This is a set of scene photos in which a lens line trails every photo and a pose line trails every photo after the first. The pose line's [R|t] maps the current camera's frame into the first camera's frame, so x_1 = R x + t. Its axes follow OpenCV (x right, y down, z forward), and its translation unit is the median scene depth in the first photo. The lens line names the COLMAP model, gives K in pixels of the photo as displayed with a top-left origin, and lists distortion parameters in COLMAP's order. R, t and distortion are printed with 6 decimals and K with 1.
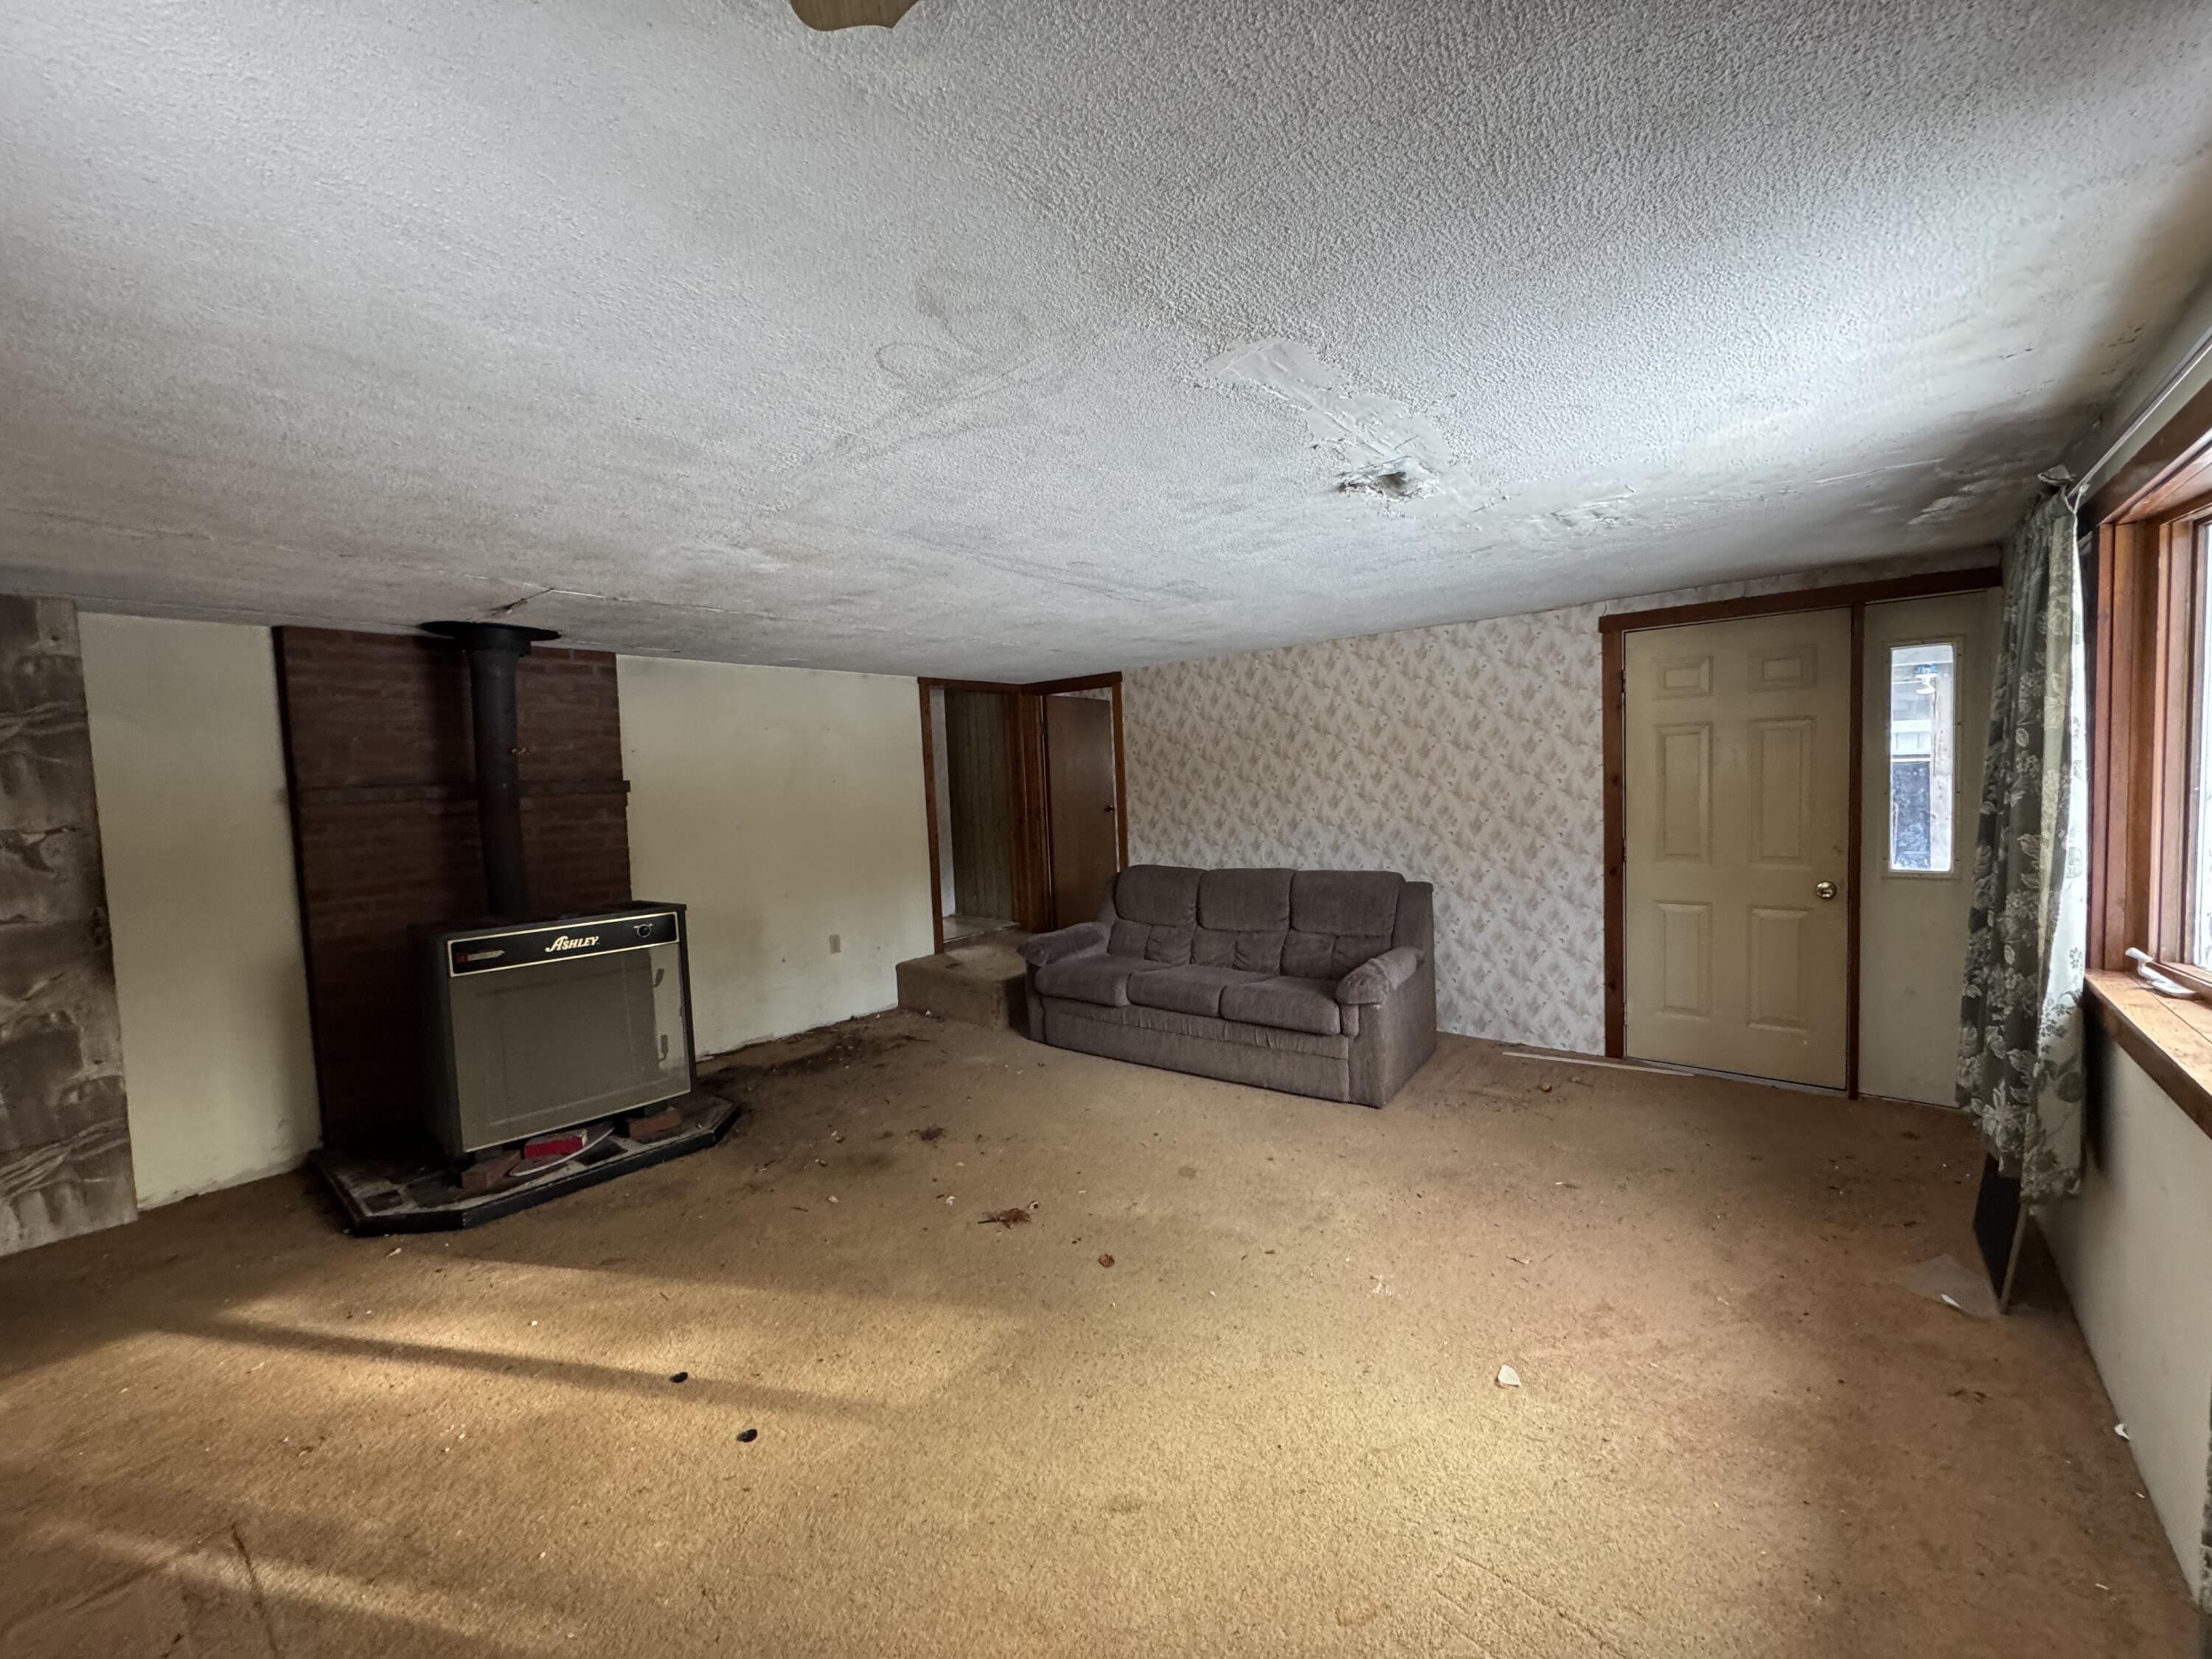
lens RADIAL K [[873.4, 0, 1106.9], [0, 873.4, 829.2], [0, 0, 1]] dist [-0.003994, 0.000055]
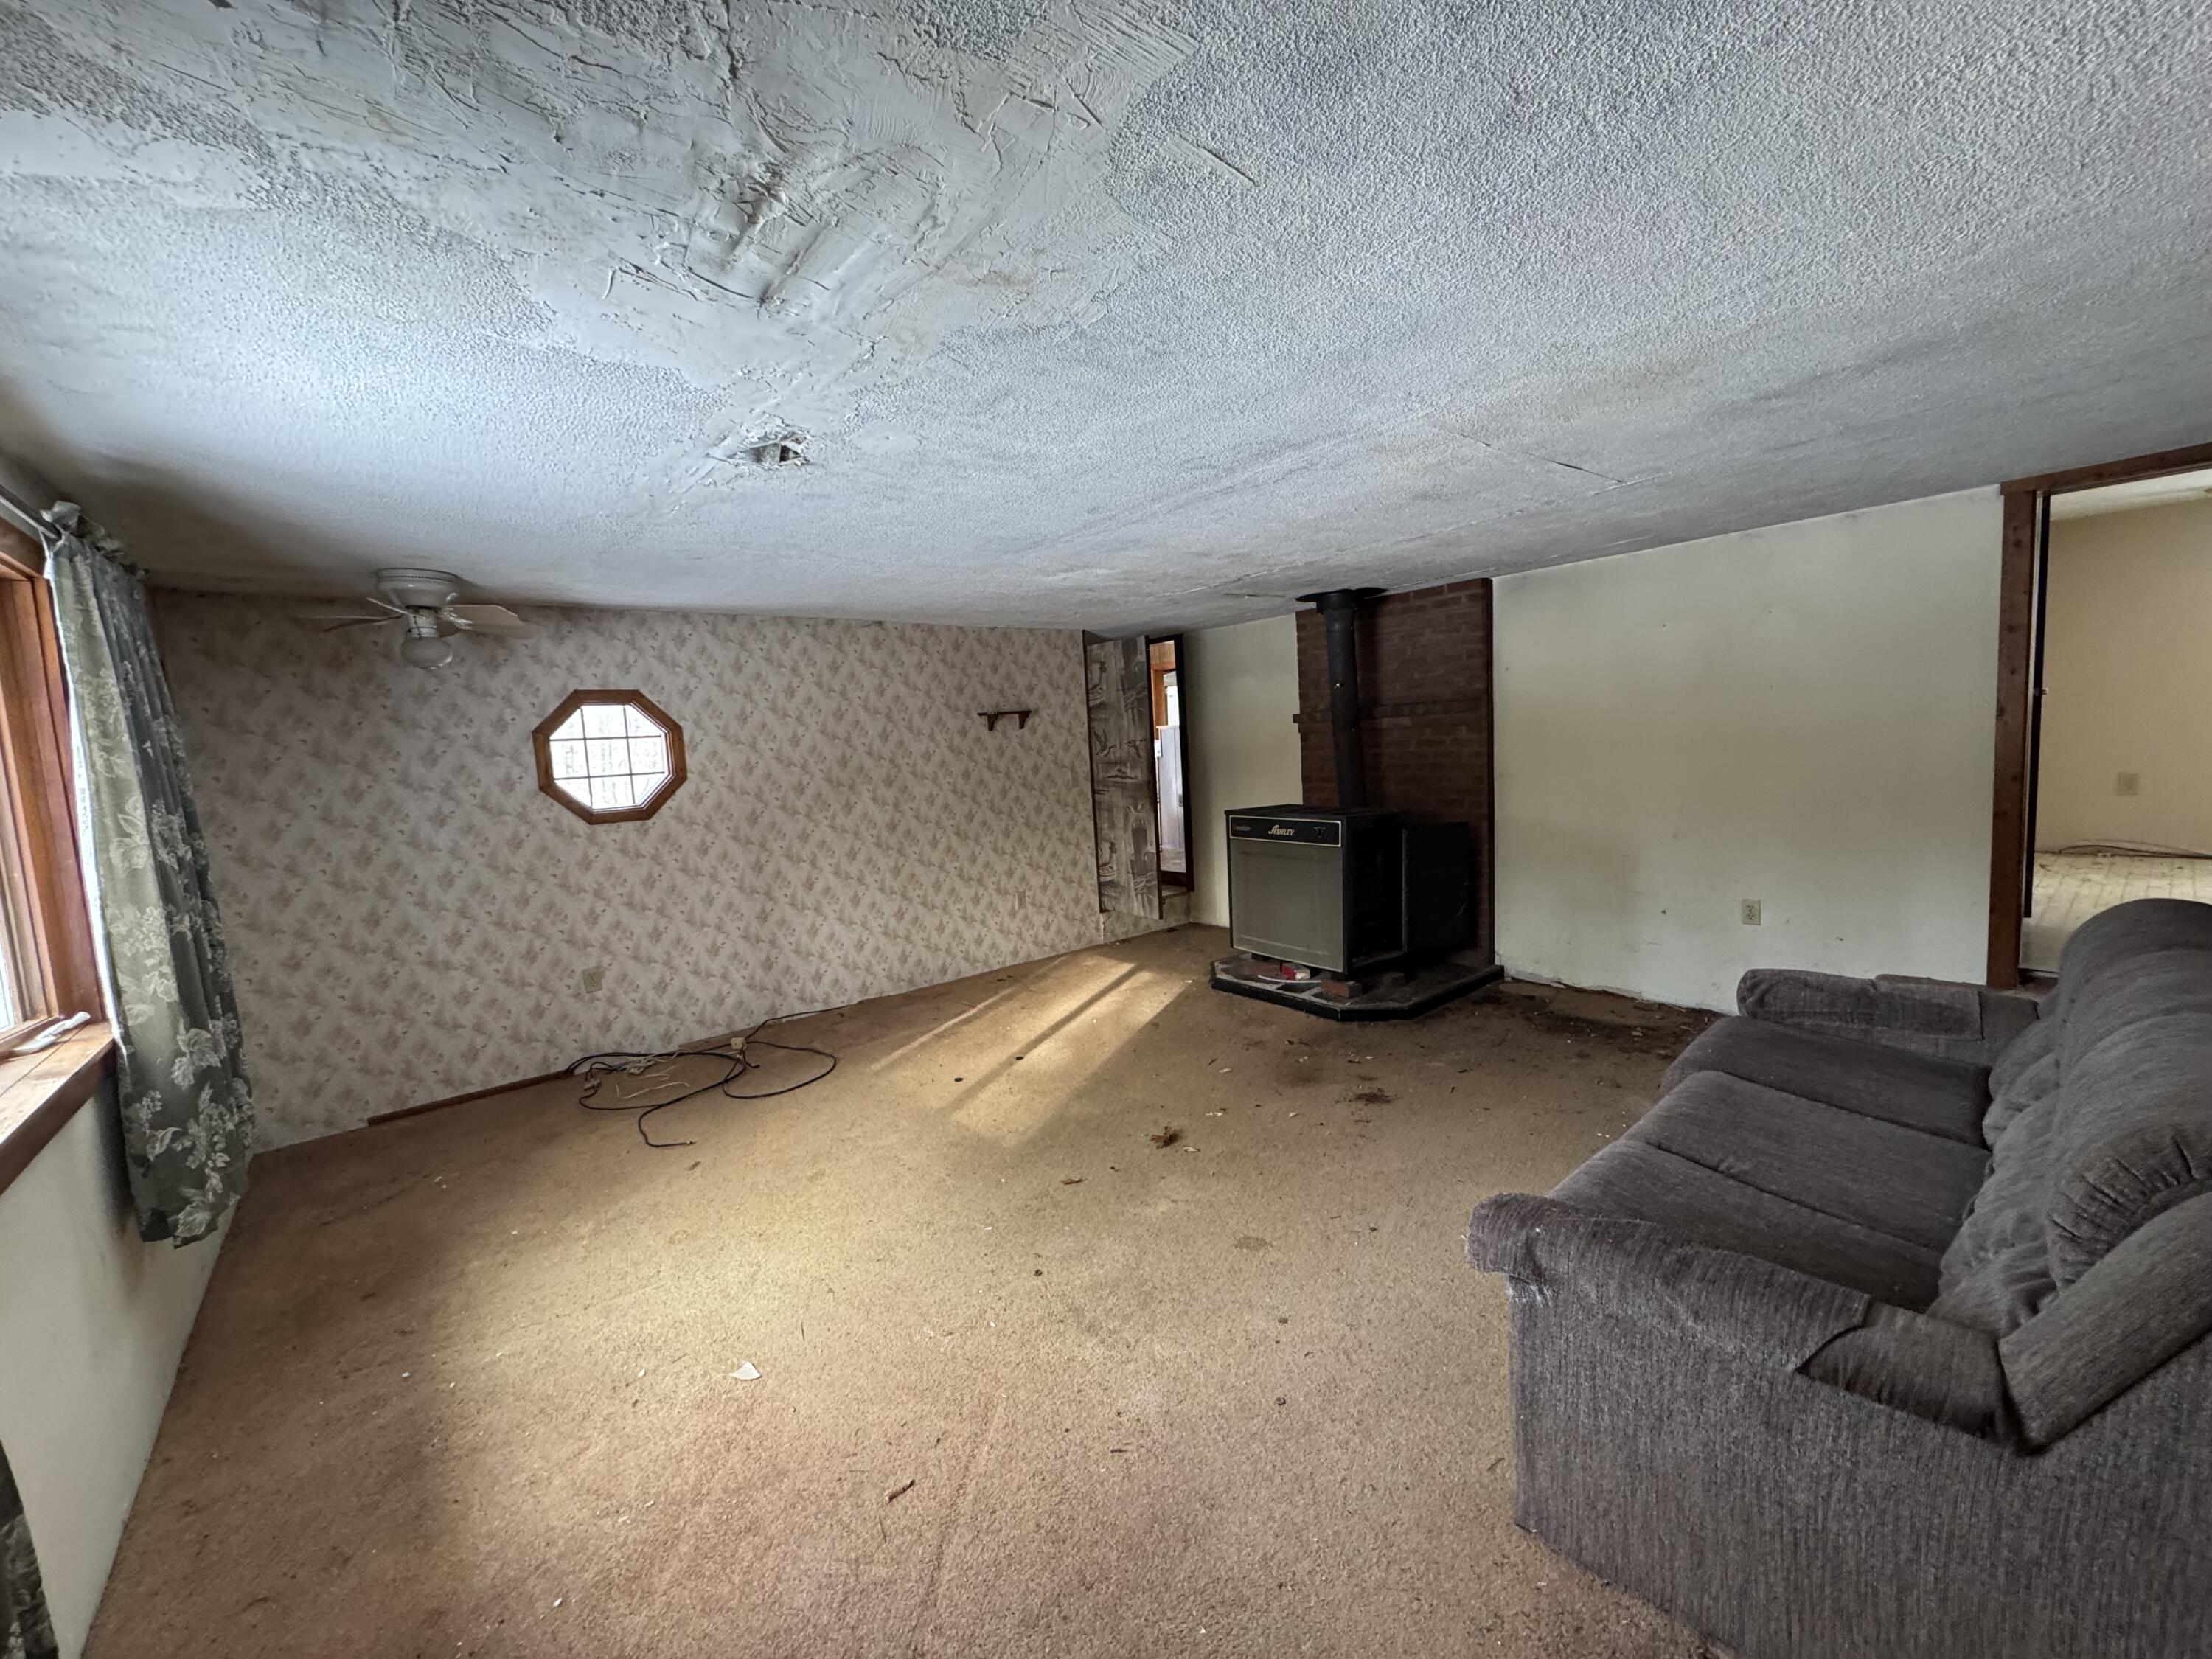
lens RADIAL K [[873.4, 0, 1106.6], [0, 873.4, 825.6], [0, 0, 1]] dist [-0.003994, 0.000055]
pose [[-0.174442, 0.144732, -0.973973, 0.805069], [0.006311, 0.989283, 0.145877, -0.083565], [0.984647, 0.019300, -0.173486, 0.995219]]
